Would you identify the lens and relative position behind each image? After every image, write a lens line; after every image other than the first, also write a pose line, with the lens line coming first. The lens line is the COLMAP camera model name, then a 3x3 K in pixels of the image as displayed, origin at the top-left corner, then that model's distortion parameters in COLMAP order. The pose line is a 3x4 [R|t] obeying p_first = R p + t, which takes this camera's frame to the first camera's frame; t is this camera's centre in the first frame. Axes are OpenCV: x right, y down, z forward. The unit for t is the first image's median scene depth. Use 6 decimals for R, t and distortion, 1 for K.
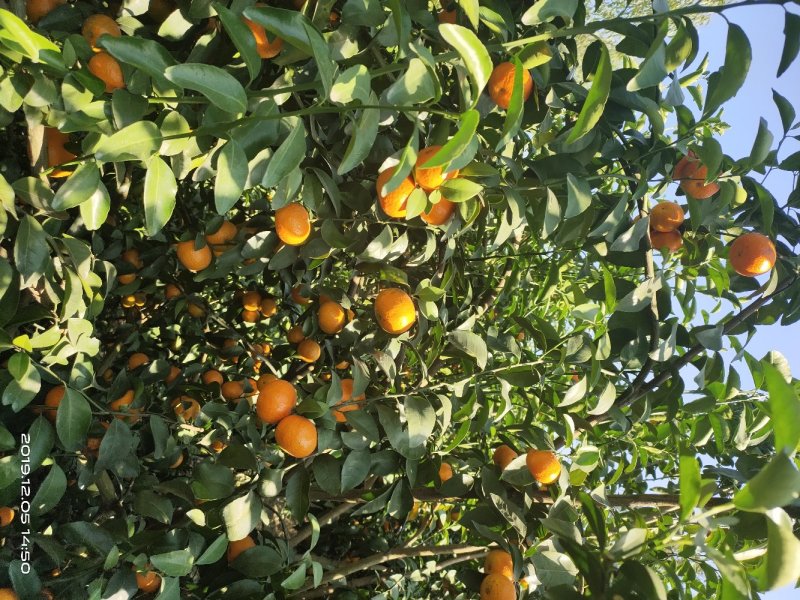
lens RADIAL K [[631.2, 0, 400.0], [0, 631.2, 300.0], [0, 0, 1]] dist [0.046337, 0.000560]
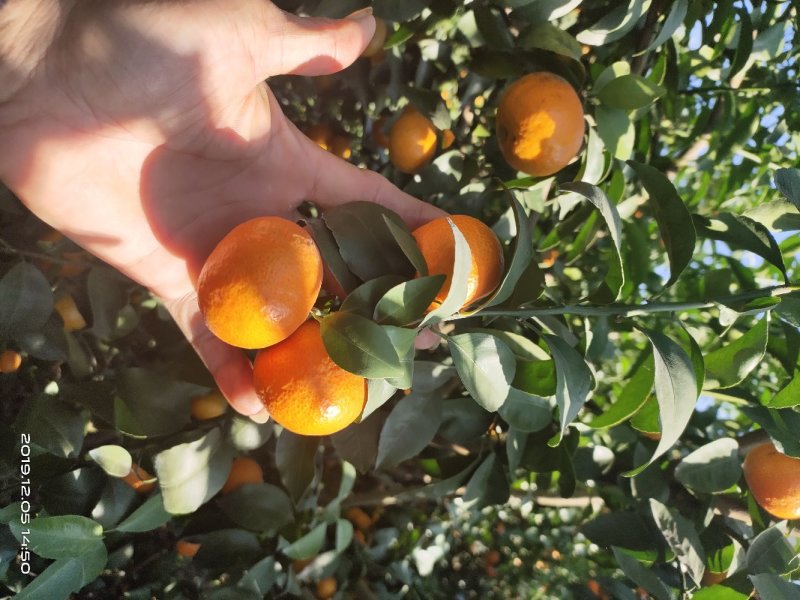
lens RADIAL K [[631.2, 0, 400.0], [0, 631.2, 300.0], [0, 0, 1]] dist [0.046337, 0.000560]
pose [[0.976549, 0.161179, -0.142738, -0.018776], [-0.133608, 0.973565, 0.185260, 0.062193], [0.168825, -0.161844, 0.972268, 0.451206]]
